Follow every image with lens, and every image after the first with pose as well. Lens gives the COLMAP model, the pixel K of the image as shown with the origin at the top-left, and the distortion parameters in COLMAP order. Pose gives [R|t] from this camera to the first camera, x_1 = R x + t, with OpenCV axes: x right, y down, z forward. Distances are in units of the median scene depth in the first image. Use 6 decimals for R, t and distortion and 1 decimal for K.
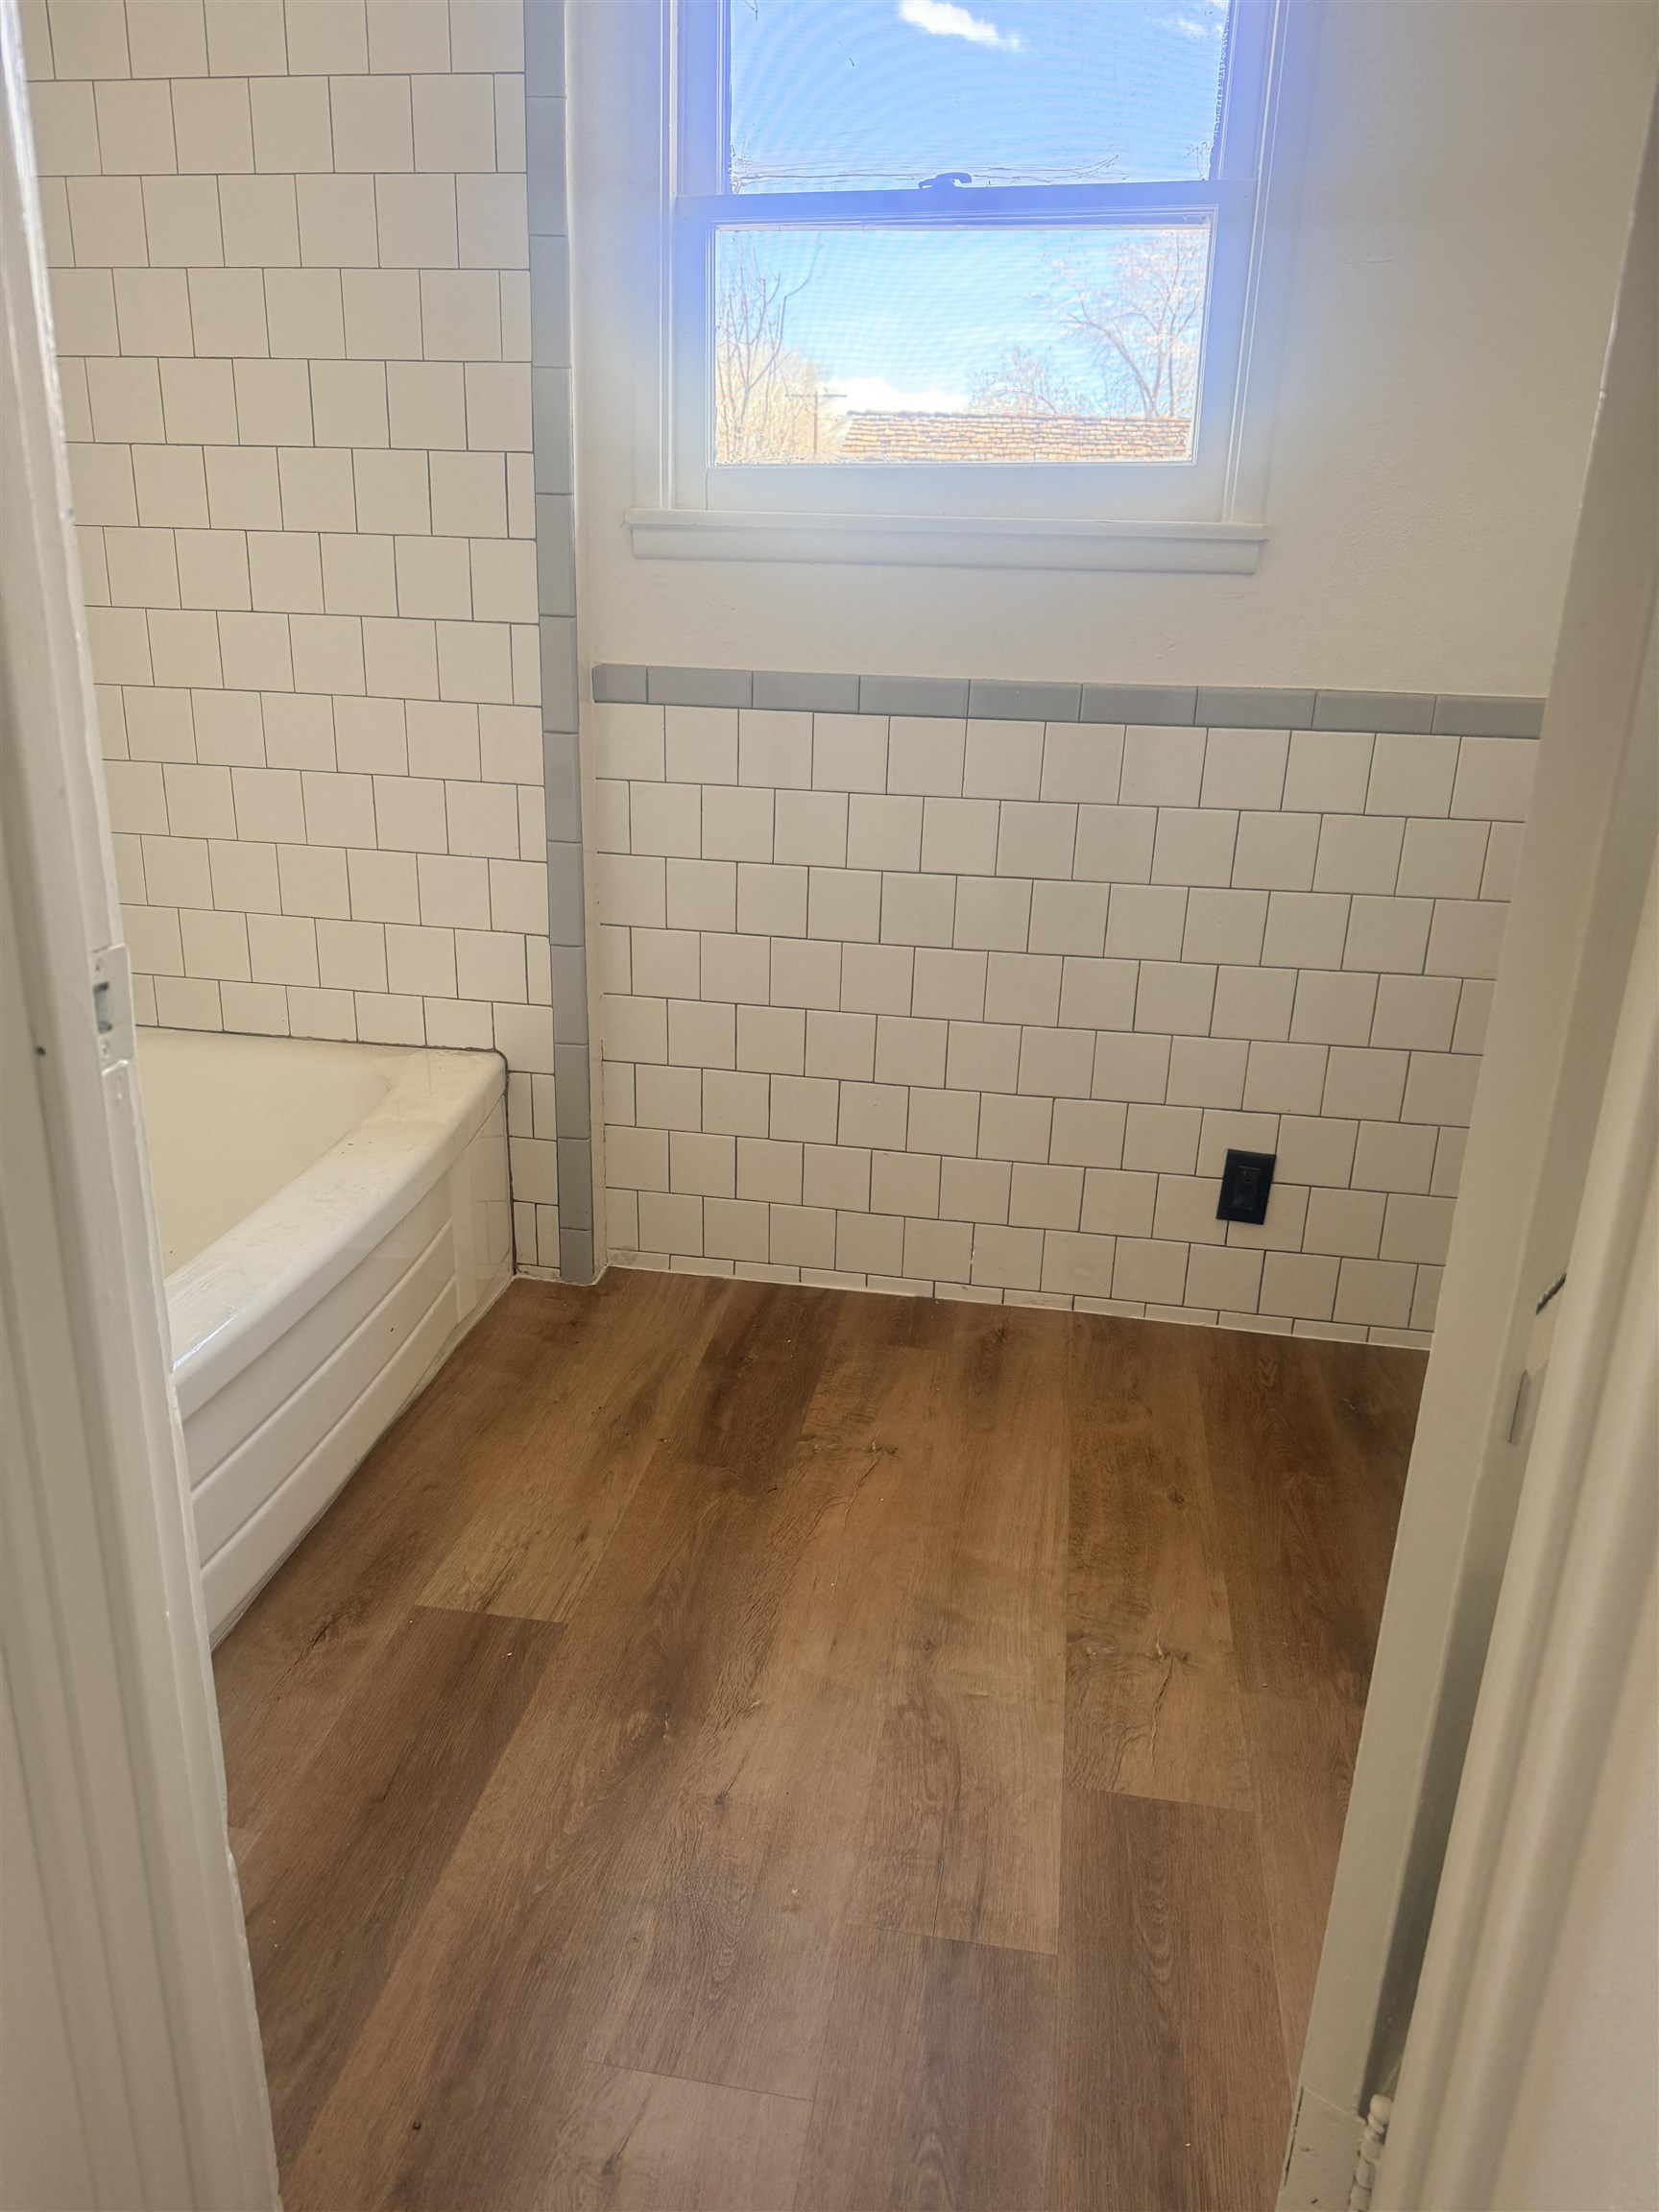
lens RADIAL K [[1558.3, 0, 820.9], [0, 1558.3, 1093.2], [0, 0, 1]] dist [0.042664, -0.055949]
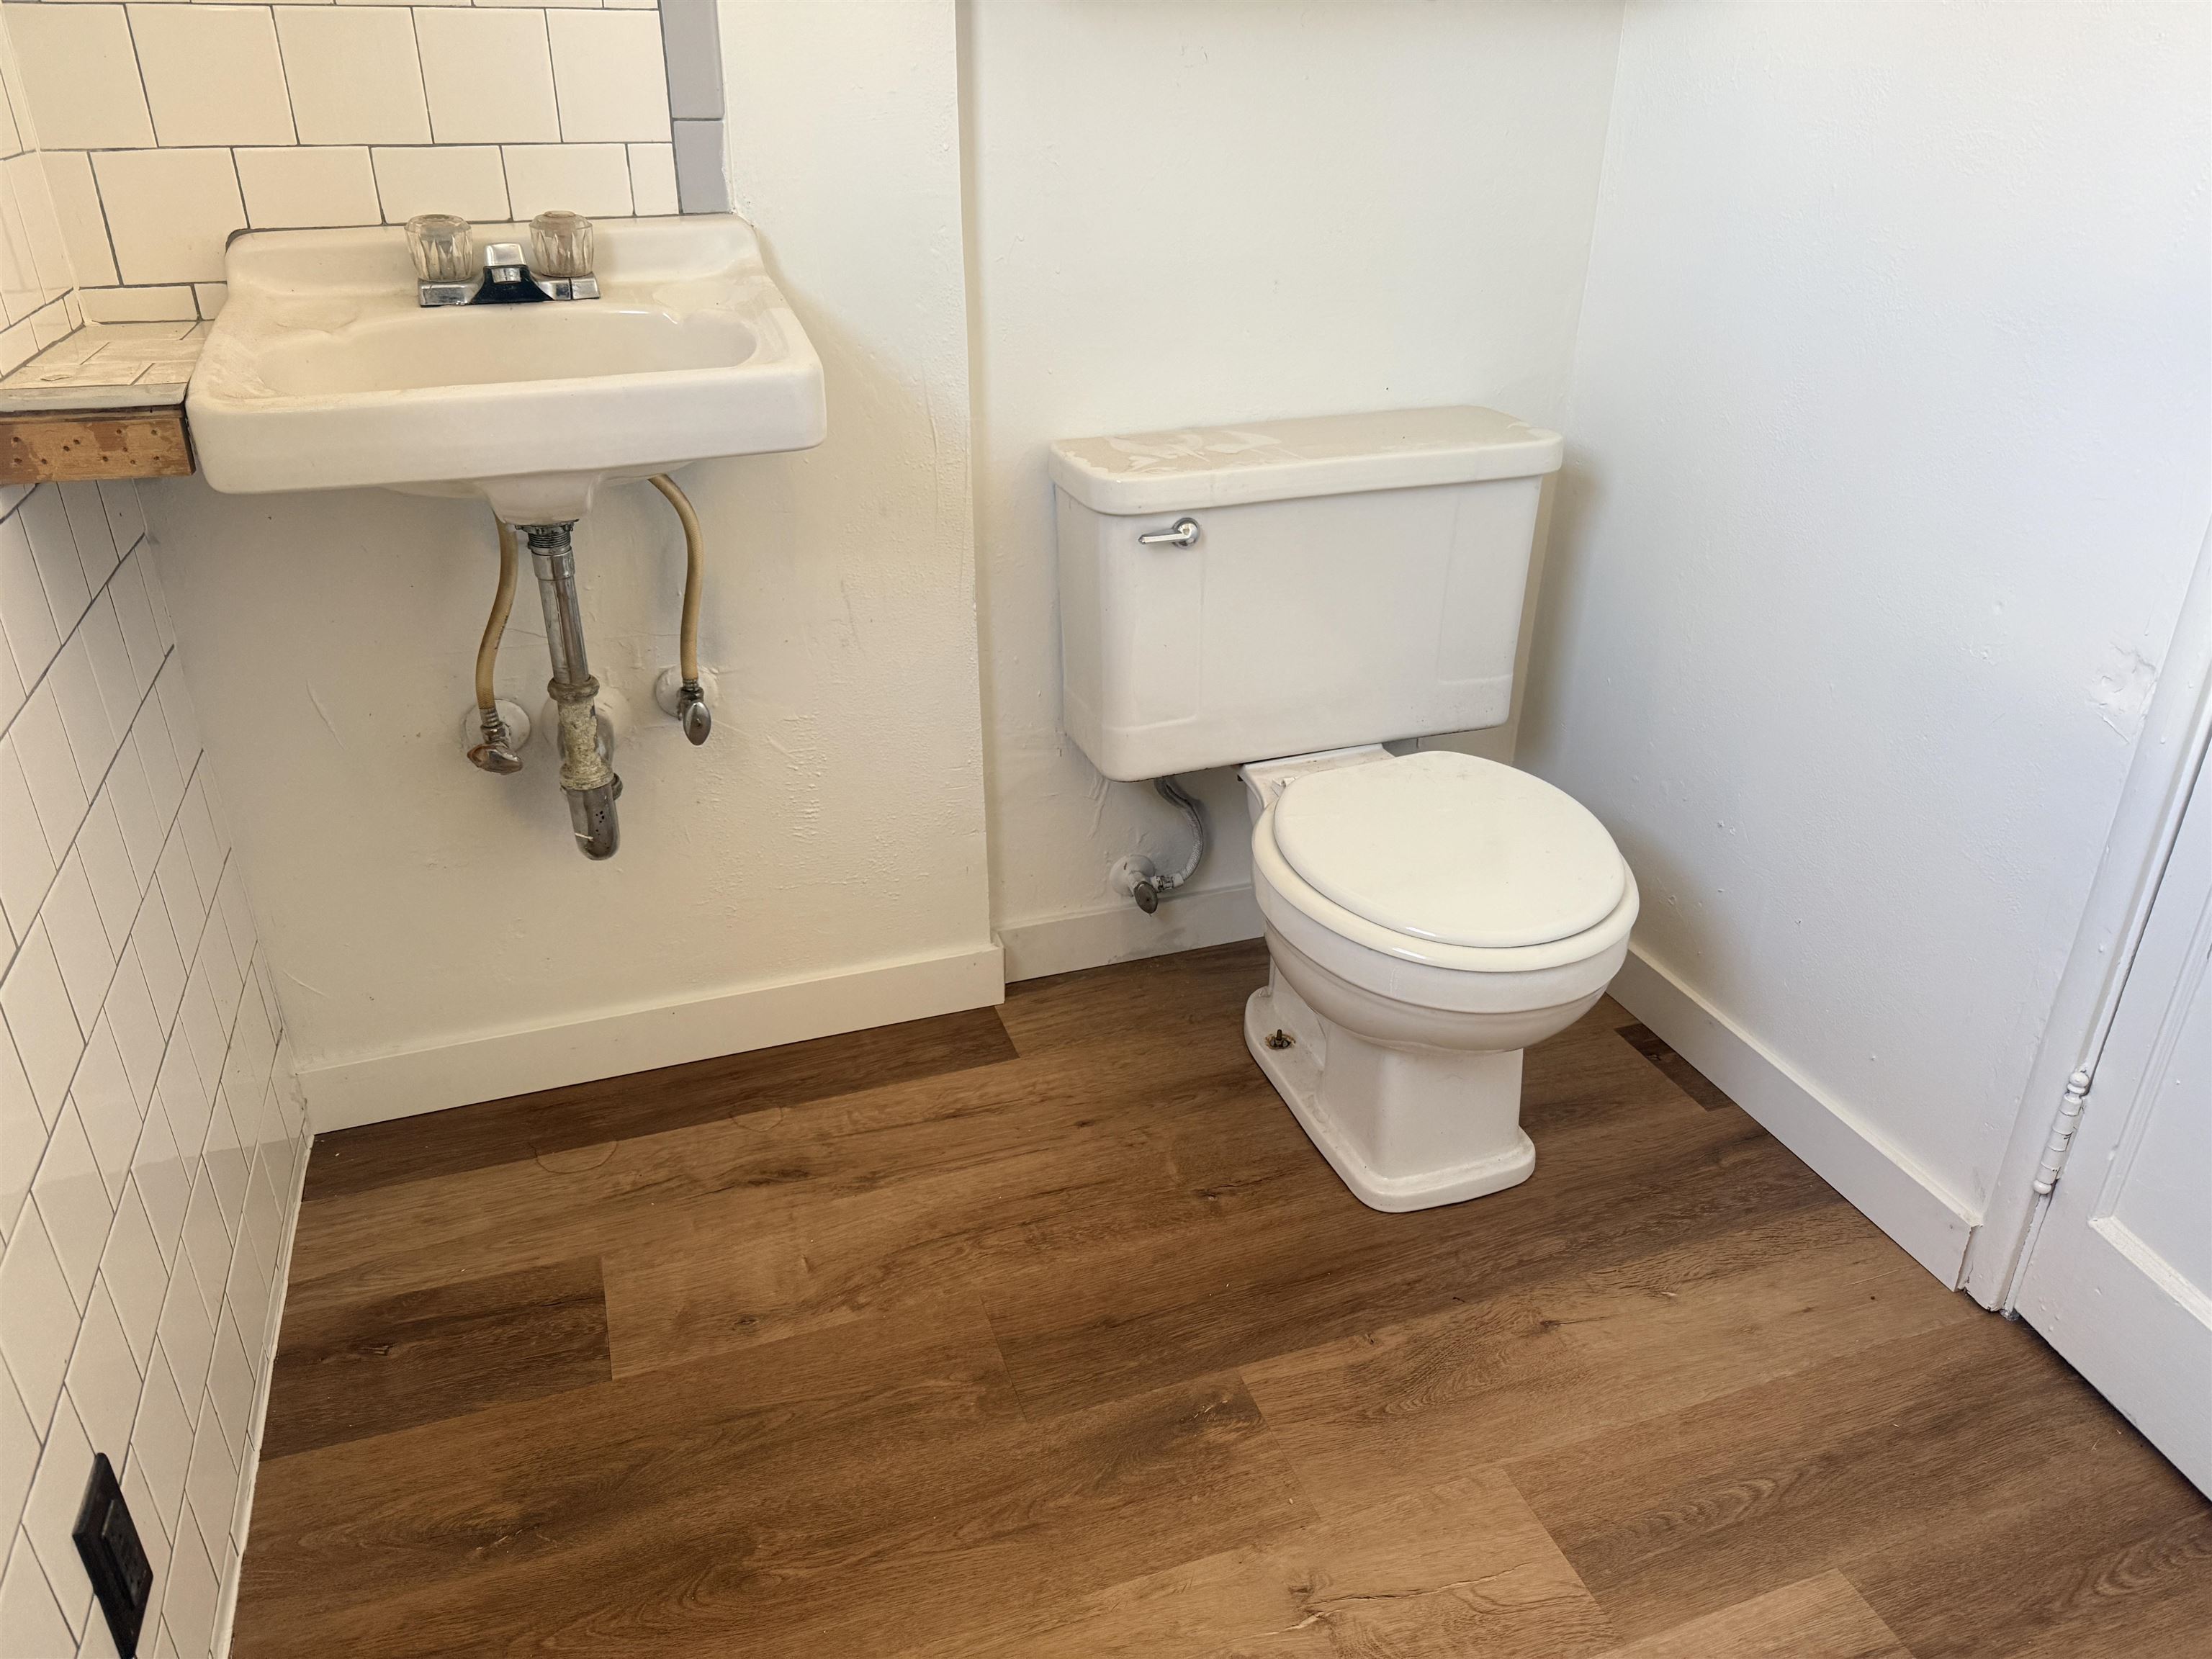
lens RADIAL K [[1558.3, 0, 1109.5], [0, 1558.3, 820.7], [0, 0, 1]] dist [0.042664, -0.055949]
pose [[-0.480504, -0.421996, 0.768789, -0.118248], [0.261100, 0.768030, 0.584771, -0.314163], [-0.837223, 0.481715, -0.258858, 0.898839]]
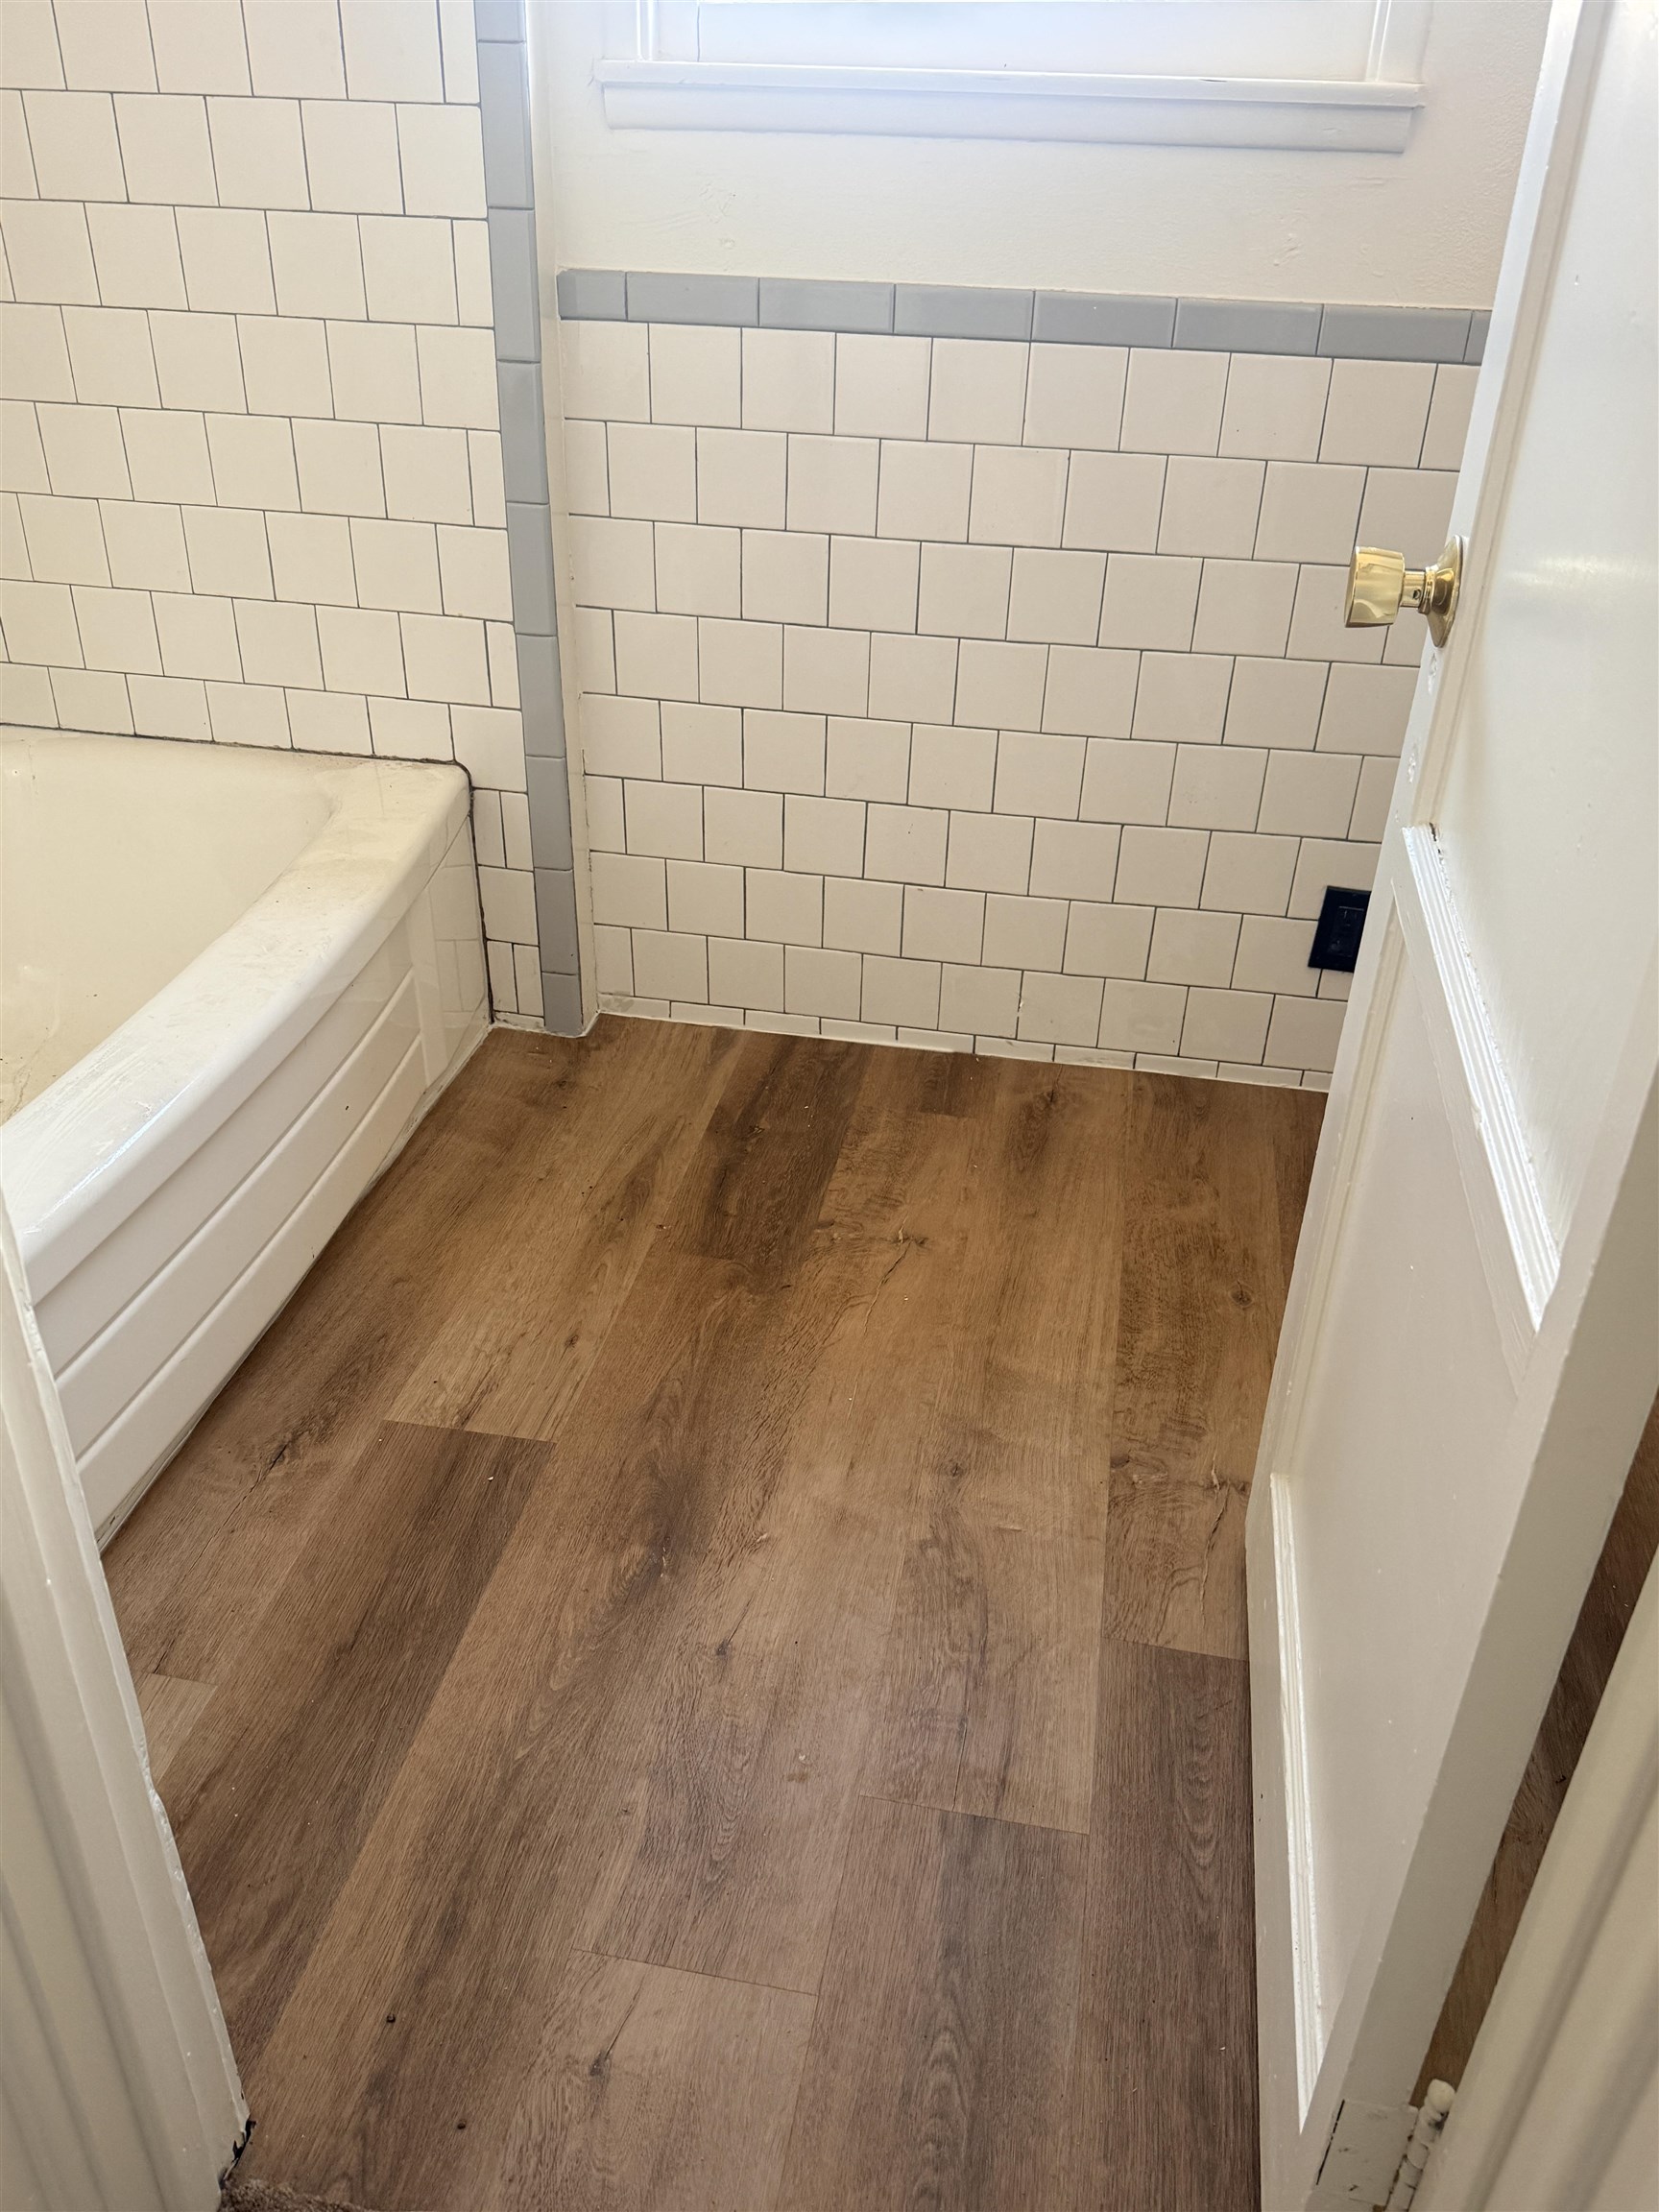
lens RADIAL K [[1736.1, 0, 826.8], [0, 1736.1, 1095.6], [0, 0, 1]] dist [0.090373, -0.141247]
pose [[0.999847, 0.005127, -0.016746, 0.008460], [-0.001675, 0.979800, 0.199972, -0.047860], [0.017433, -0.199913, 0.979659, 0.051930]]
